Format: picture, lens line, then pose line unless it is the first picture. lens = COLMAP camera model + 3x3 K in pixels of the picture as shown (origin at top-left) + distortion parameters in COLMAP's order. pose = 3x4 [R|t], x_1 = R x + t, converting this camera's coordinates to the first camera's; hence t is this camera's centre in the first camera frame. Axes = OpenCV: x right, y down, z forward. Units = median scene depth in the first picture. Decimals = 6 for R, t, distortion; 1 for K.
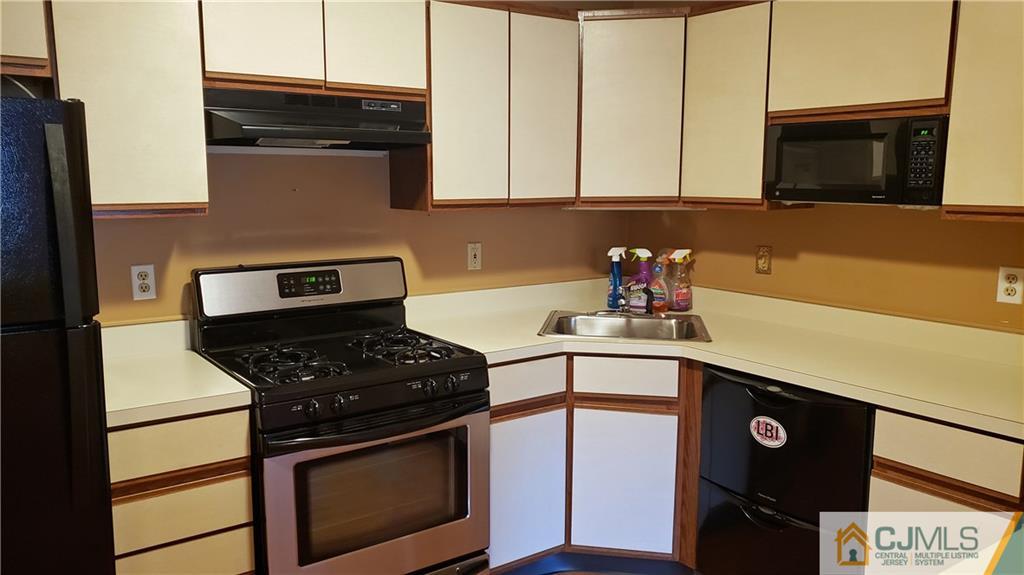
lens RADIAL K [[784.3, 0, 512.0], [0, 784.3, 287.5], [0, 0, 1]] dist [-0.004448, -0.003138]
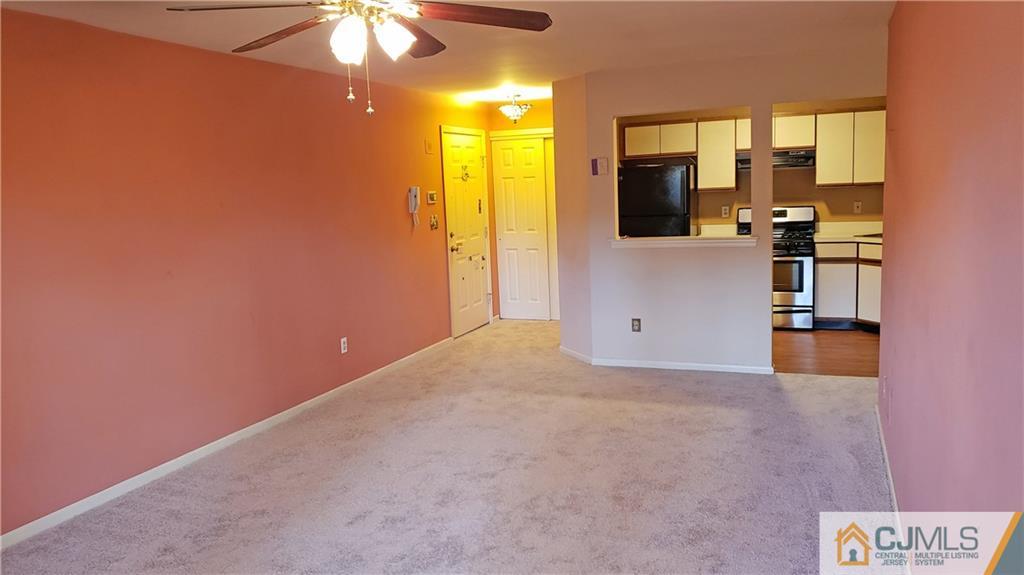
lens RADIAL K [[784.3, 0, 512.0], [0, 784.3, 287.5], [0, 0, 1]] dist [-0.004448, -0.003138]
pose [[0.531601, 0.086725, -0.842544, 1.763256], [-0.072772, 0.995742, 0.056579, 0.179765], [0.843863, 0.031236, 0.535648, -1.436712]]
